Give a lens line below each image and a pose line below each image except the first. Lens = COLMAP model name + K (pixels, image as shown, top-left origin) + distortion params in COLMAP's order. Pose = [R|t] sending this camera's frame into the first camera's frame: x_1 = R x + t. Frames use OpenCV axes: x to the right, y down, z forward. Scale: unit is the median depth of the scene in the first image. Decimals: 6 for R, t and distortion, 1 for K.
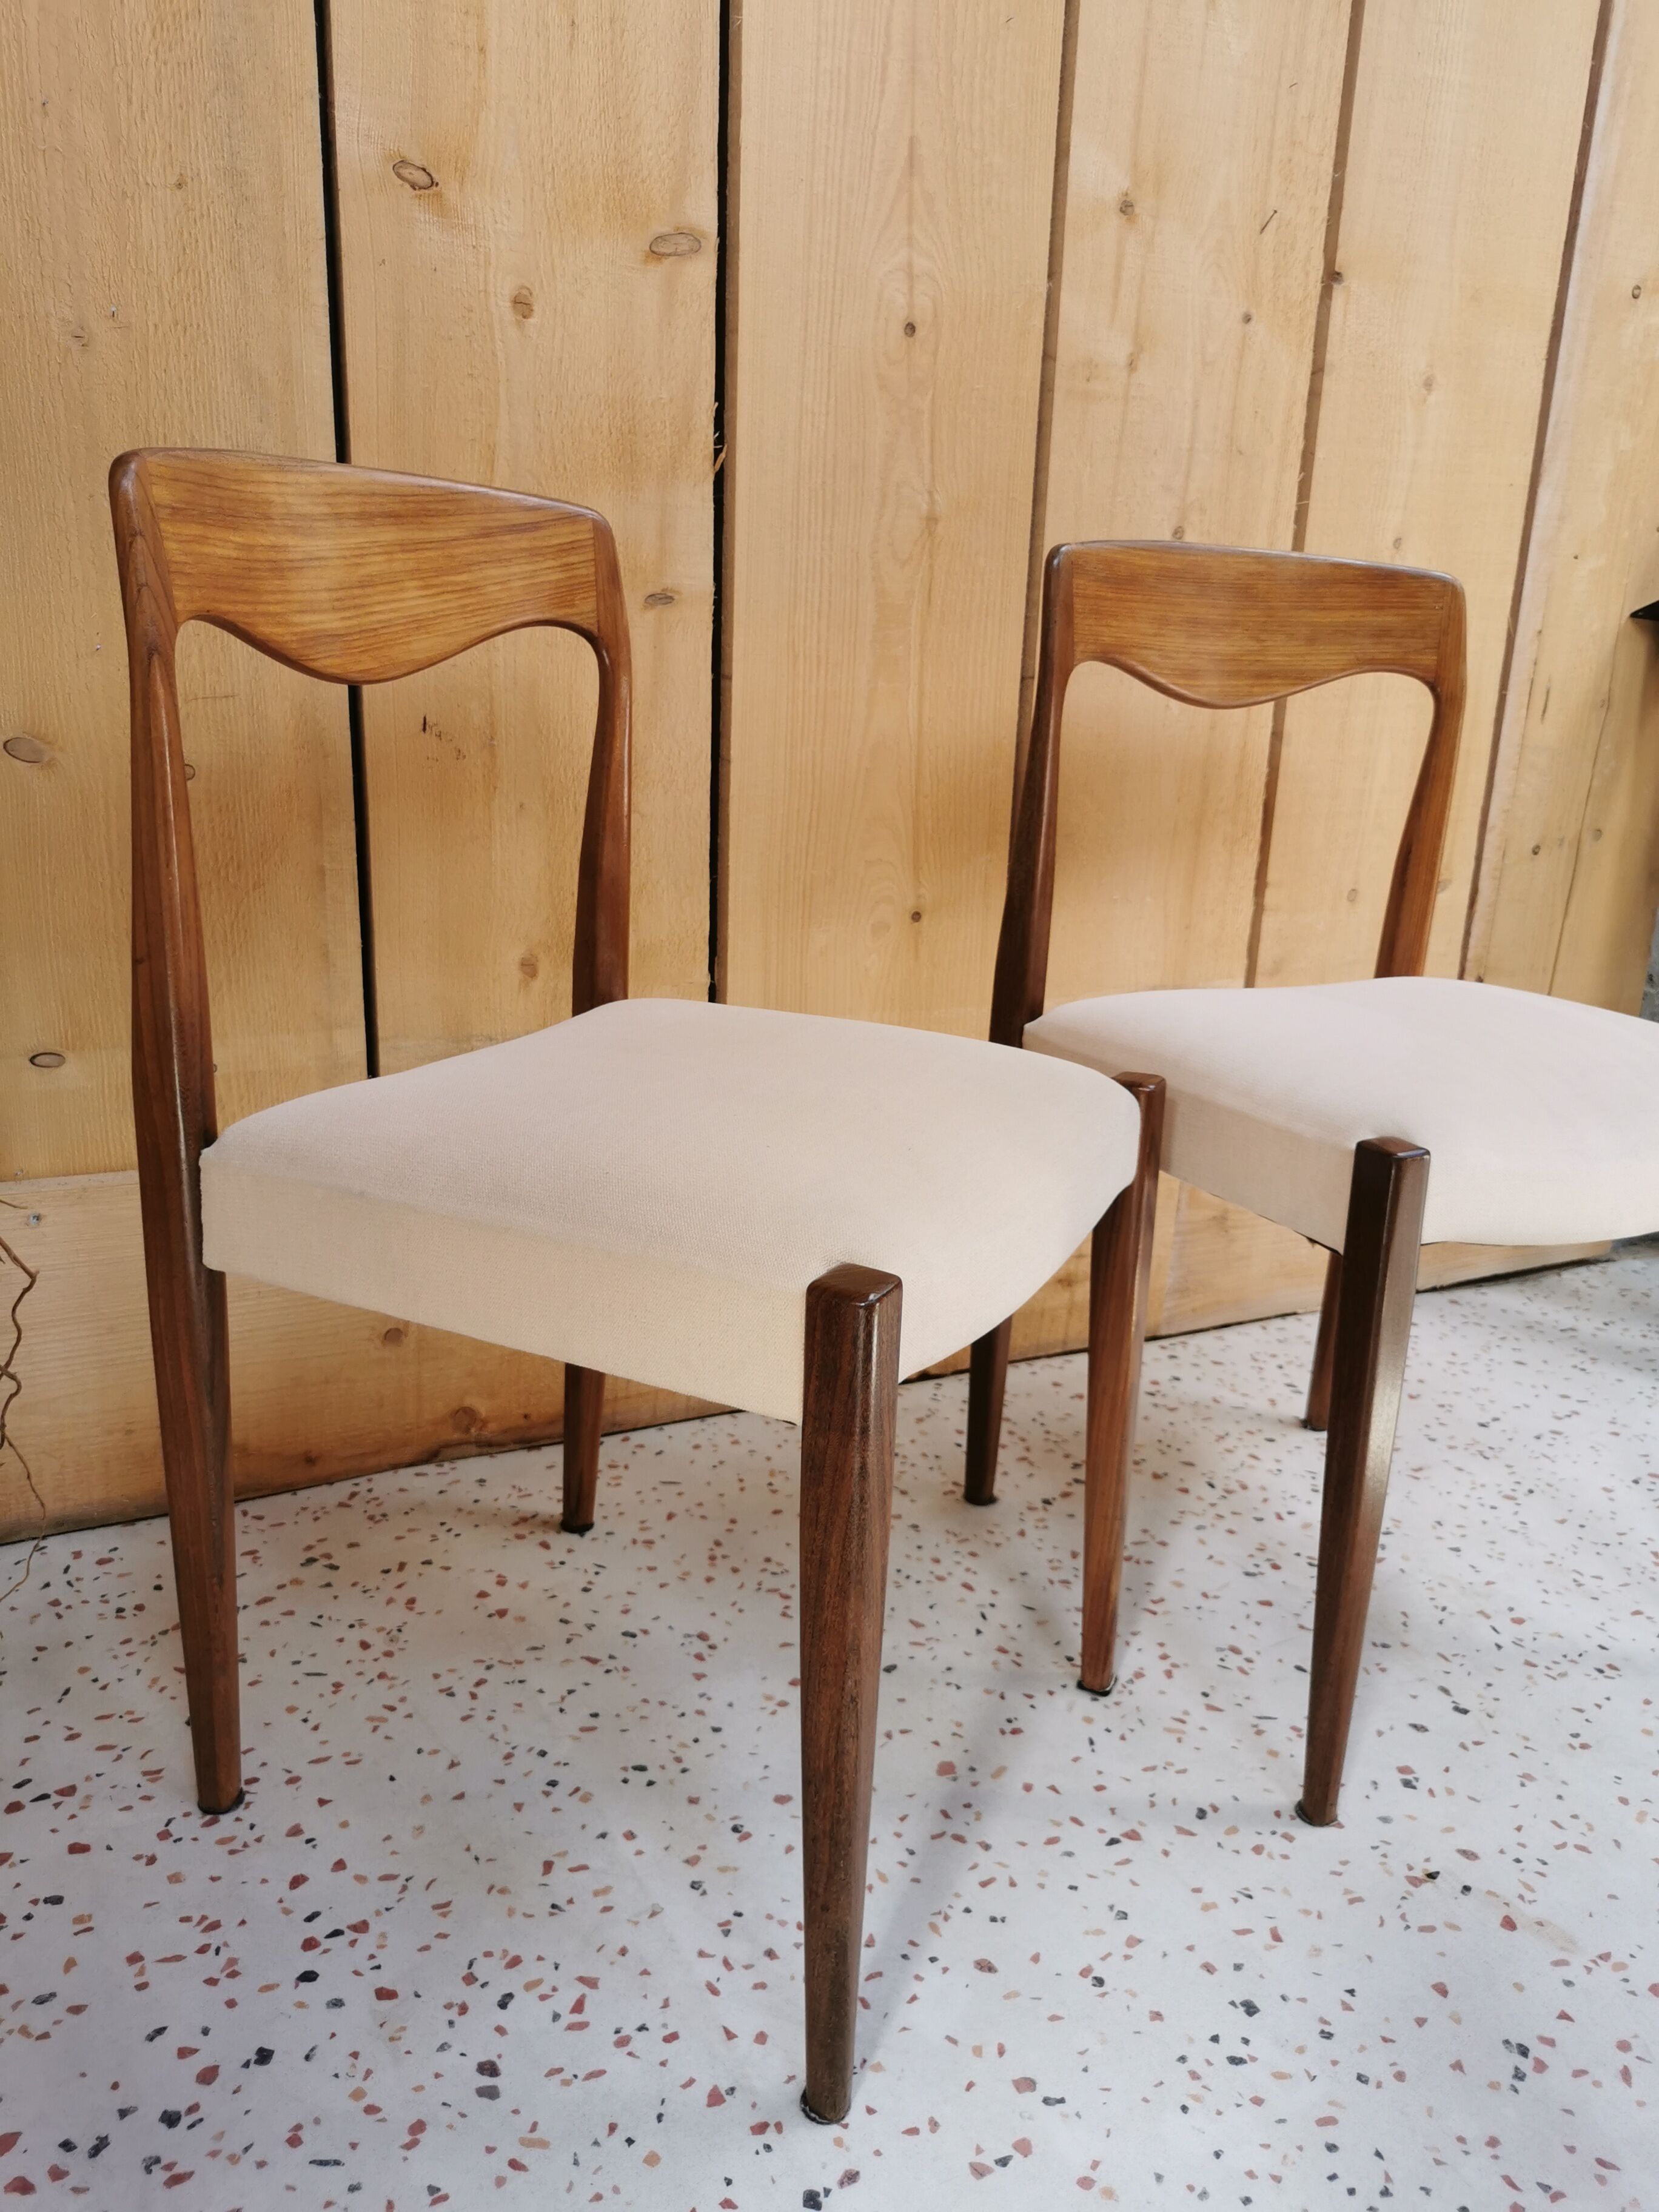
lens RADIAL K [[1709.8, 0, 829.5], [0, 1709.8, 1106.0], [0, 0, 1]] dist [0.045502, -0.058582]
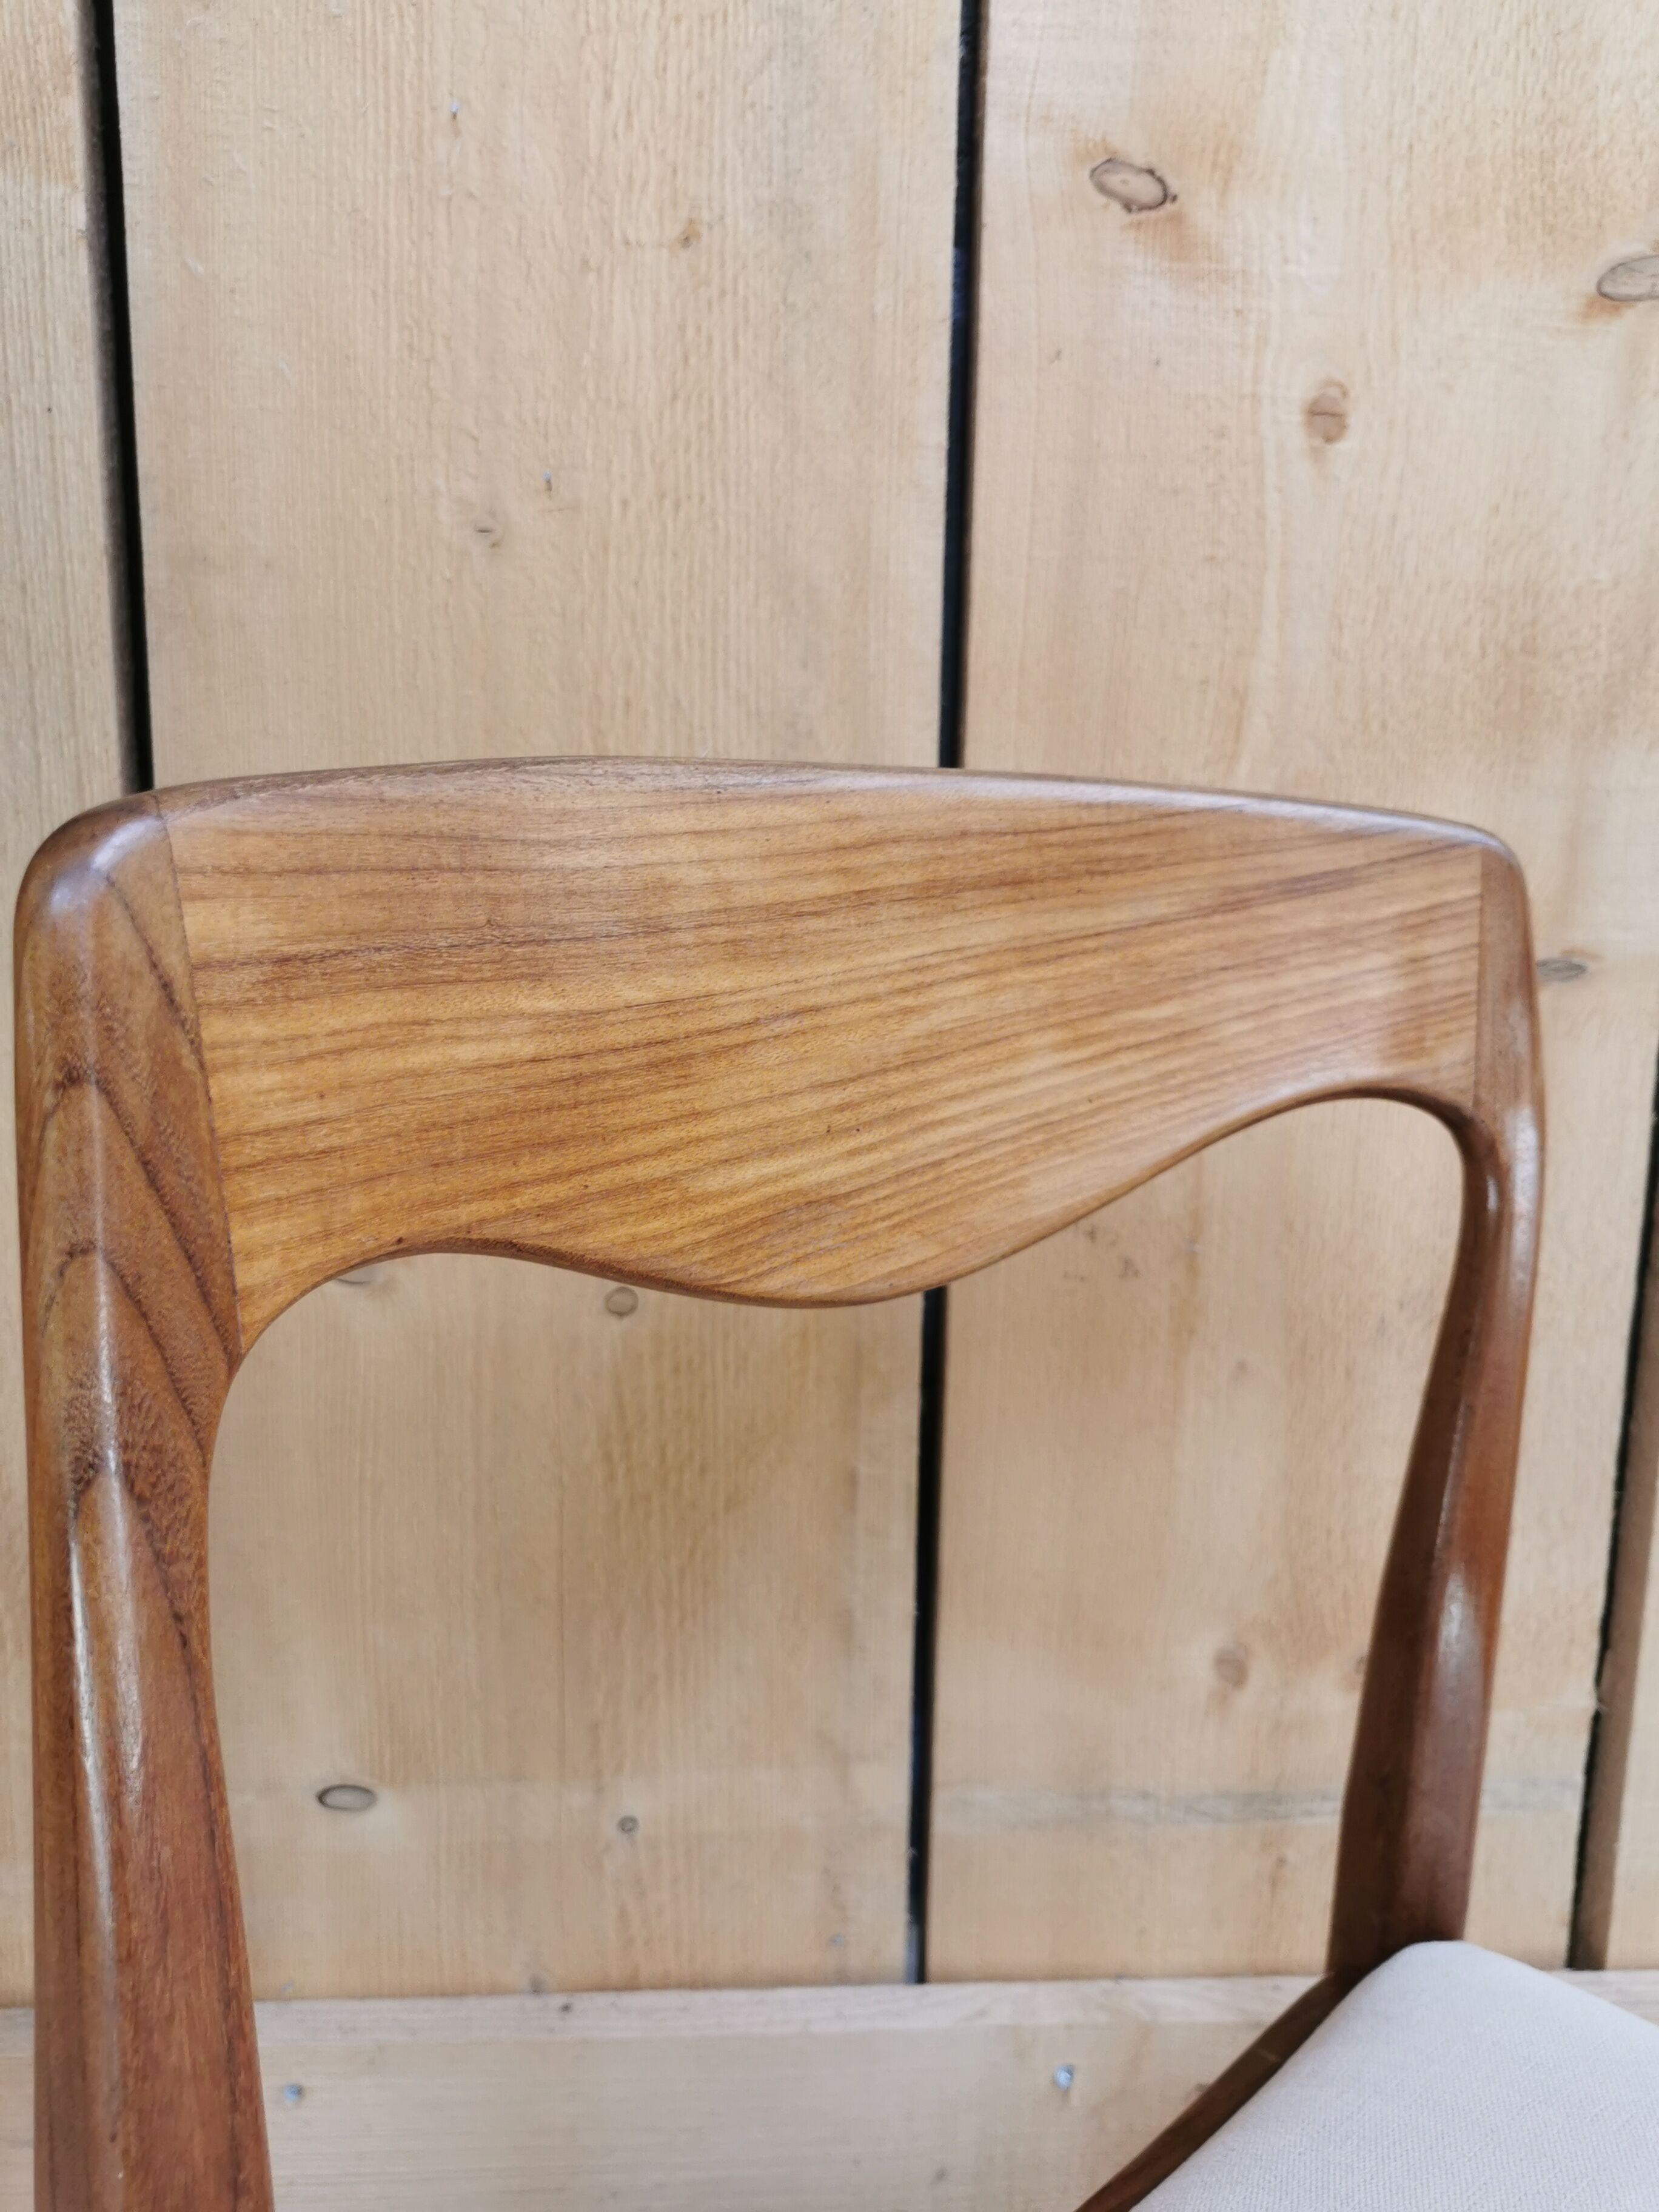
lens RADIAL K [[1731.9, 0, 829.5], [0, 1731.9, 1106.0], [0, 0, 1]] dist [0.044746, -0.085607]
pose [[0.927689, 0.051164, -0.369831, -0.123743], [-0.094677, 0.990425, -0.100469, -0.218578], [0.361149, 0.128219, 0.923651, 0.546732]]
